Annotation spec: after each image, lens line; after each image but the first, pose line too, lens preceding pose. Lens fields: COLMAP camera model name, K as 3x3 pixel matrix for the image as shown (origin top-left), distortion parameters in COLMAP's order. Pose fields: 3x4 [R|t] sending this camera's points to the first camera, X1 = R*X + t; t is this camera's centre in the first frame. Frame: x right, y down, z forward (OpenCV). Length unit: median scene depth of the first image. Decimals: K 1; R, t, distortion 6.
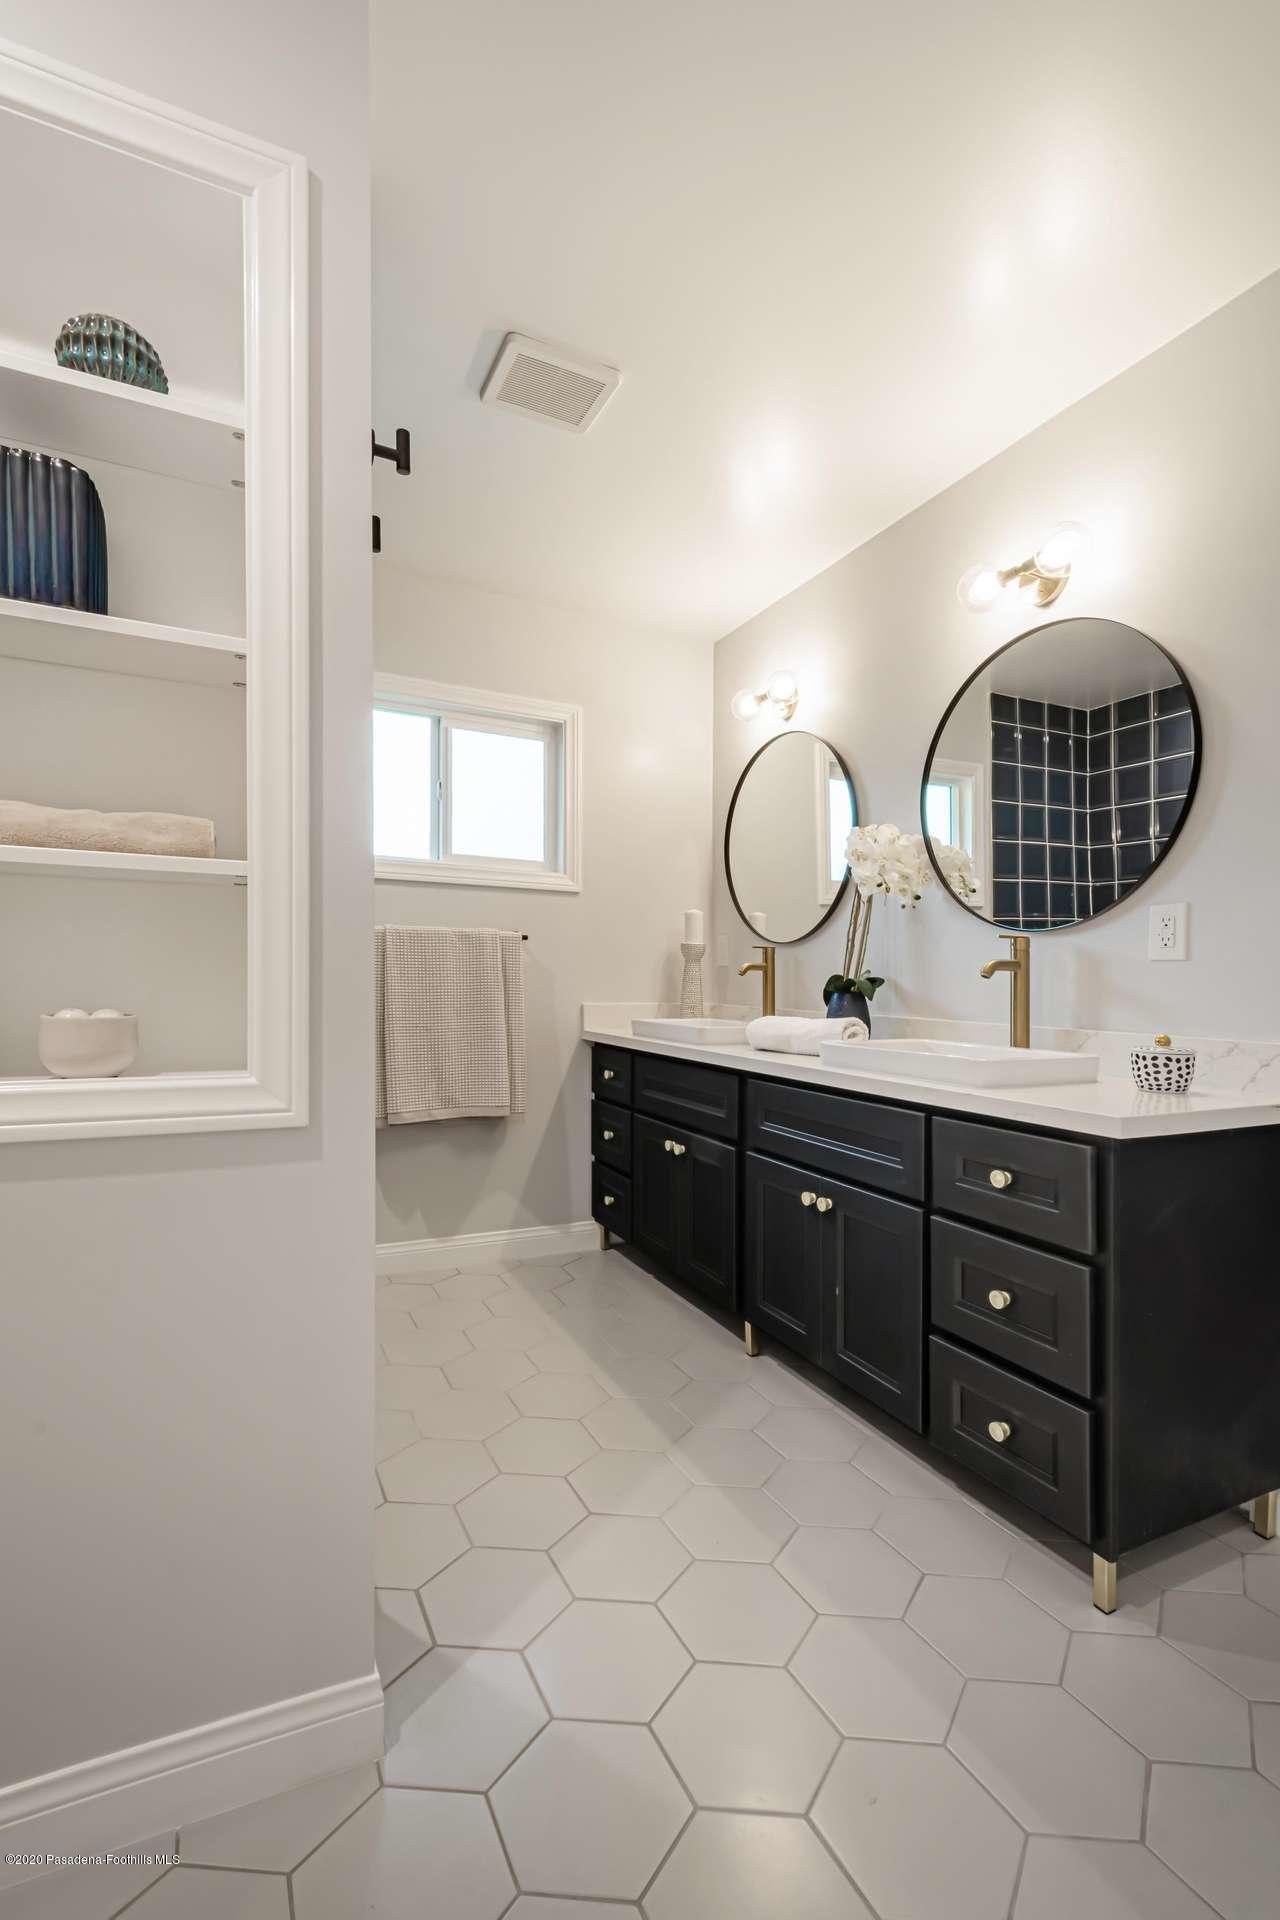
lens RADIAL K [[839.9, 0, 606.9], [0, 839.9, 985.7], [0, 0, 1]] dist [0.010207, -0.000789]
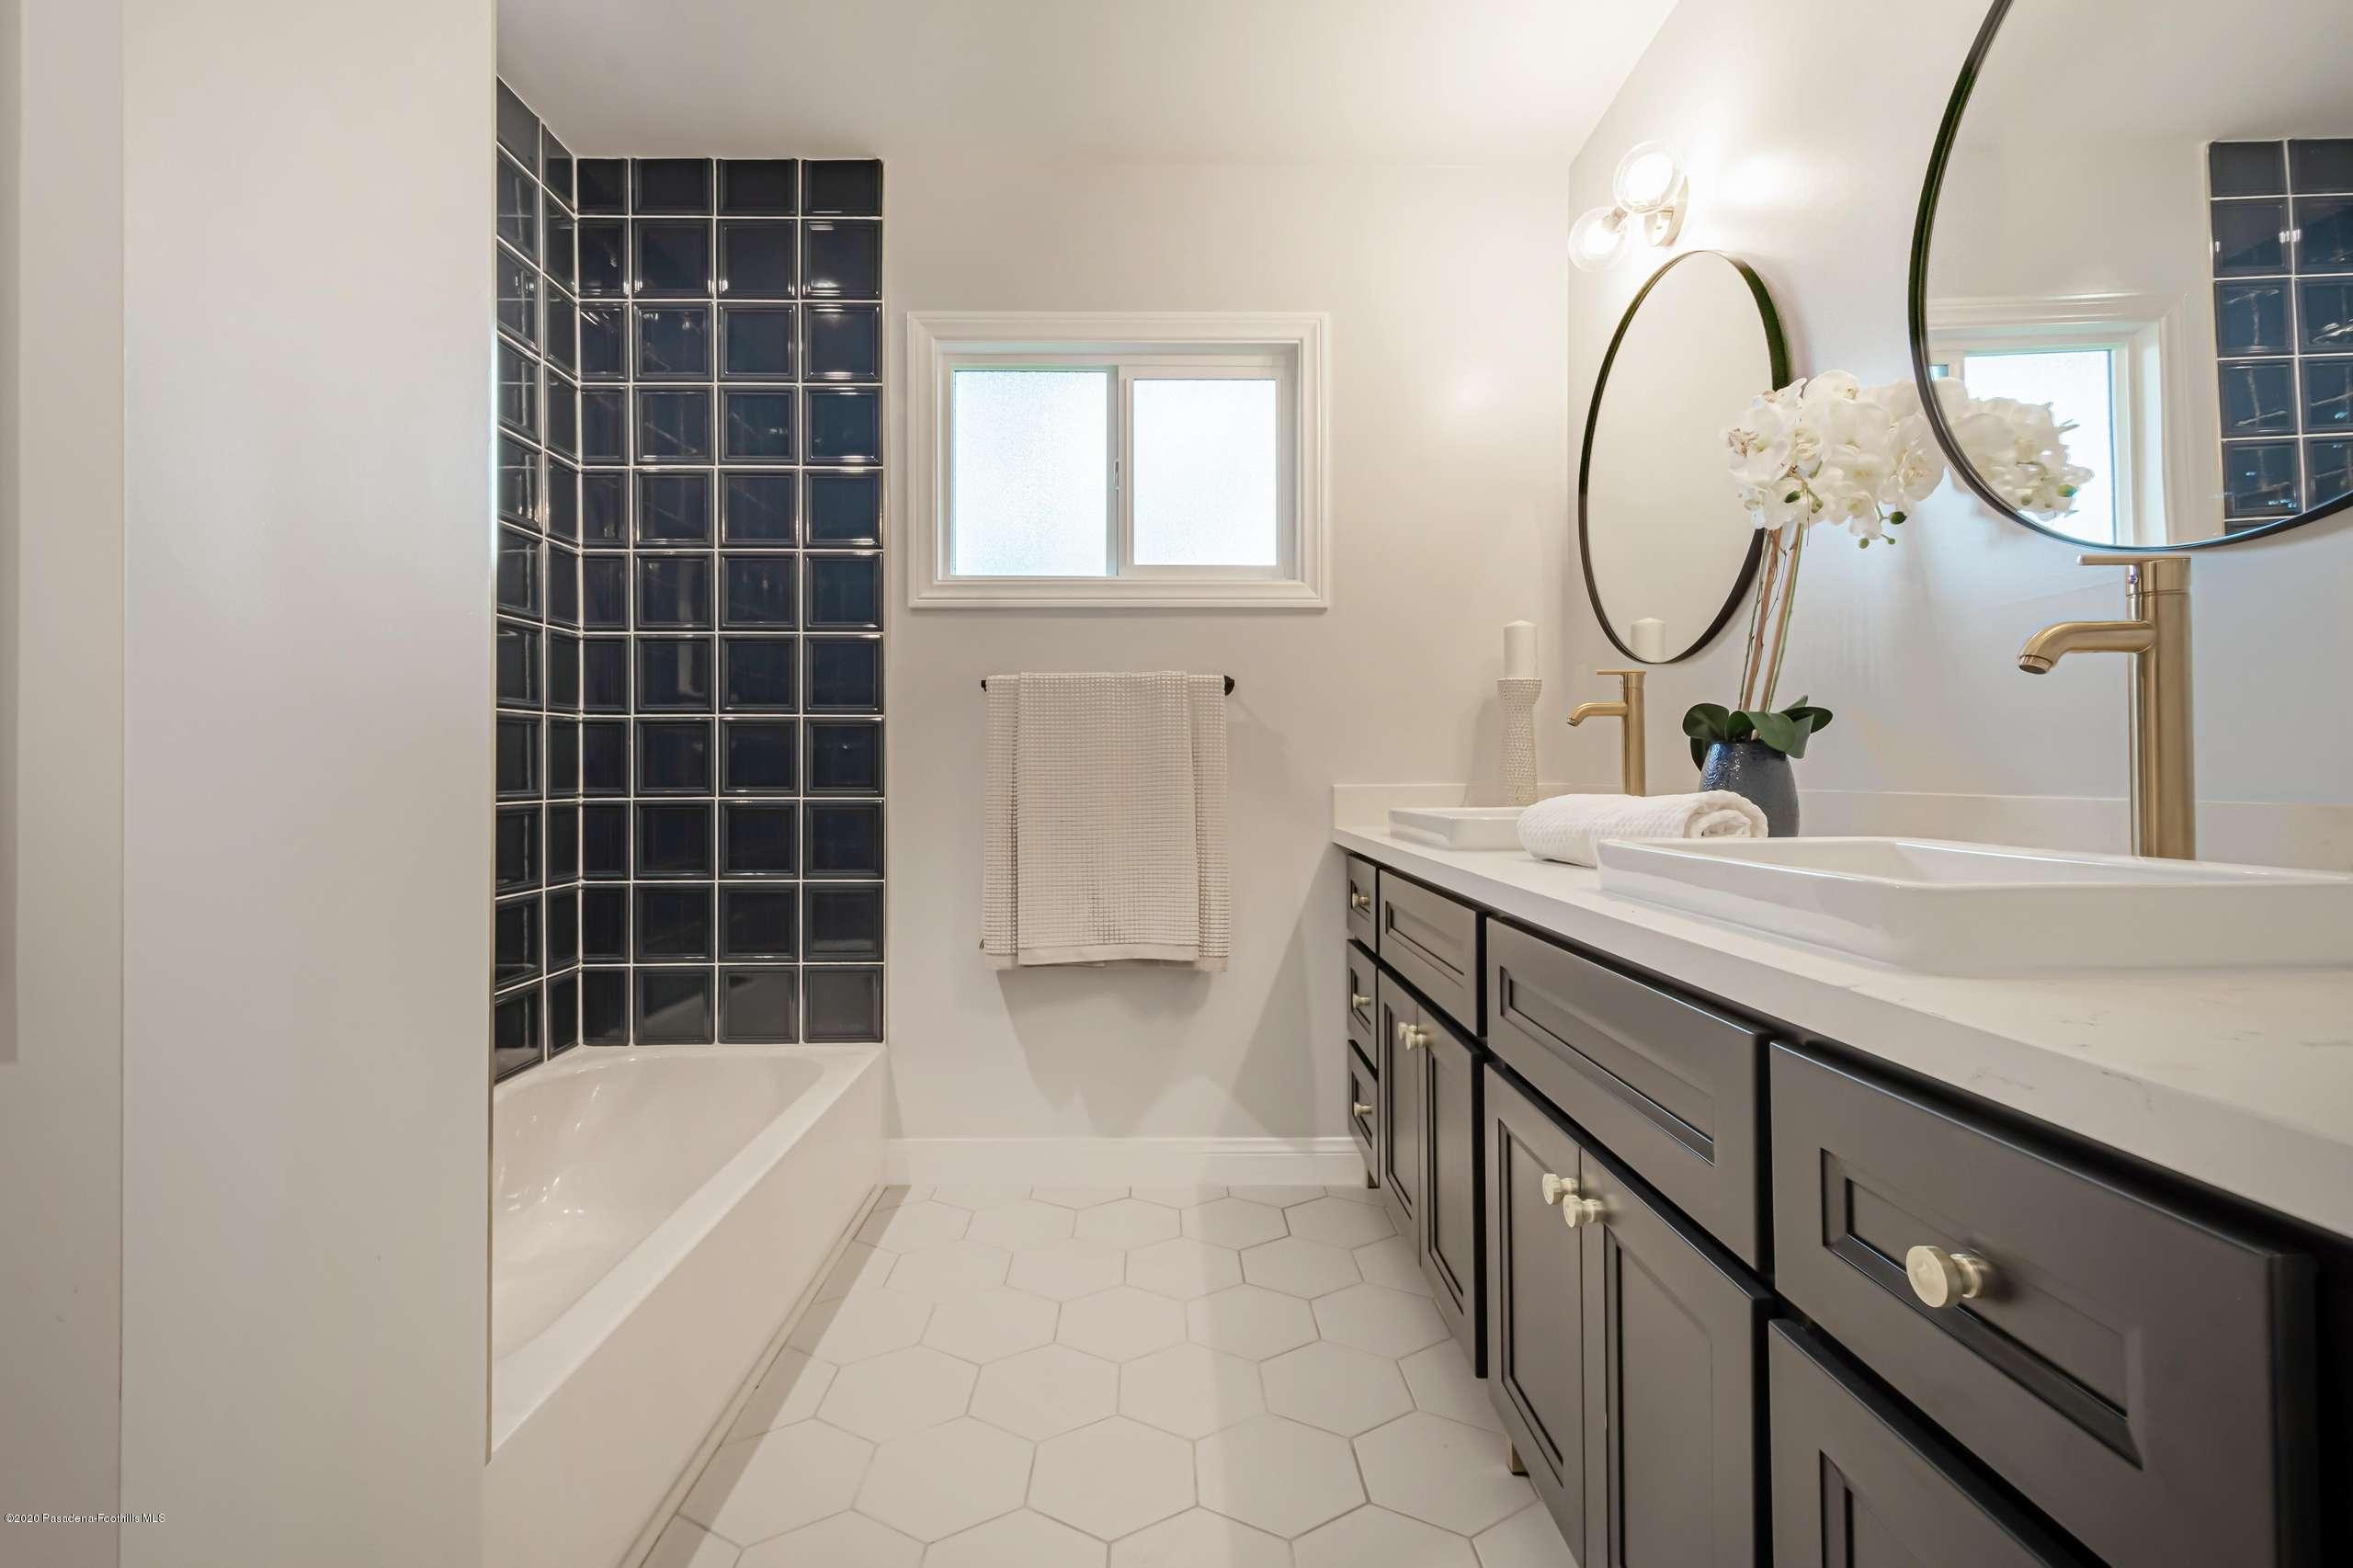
lens RADIAL K [[1029.3, 0, 1176.5], [0, 1029.3, 784.0], [0, 0, 1]] dist [0.010207, -0.000789]
pose [[0.916436, -0.015865, -0.399866, 0.183038], [0.014590, 0.999874, -0.006232, 0.024765], [0.399915, -0.000123, 0.916552, 0.271912]]
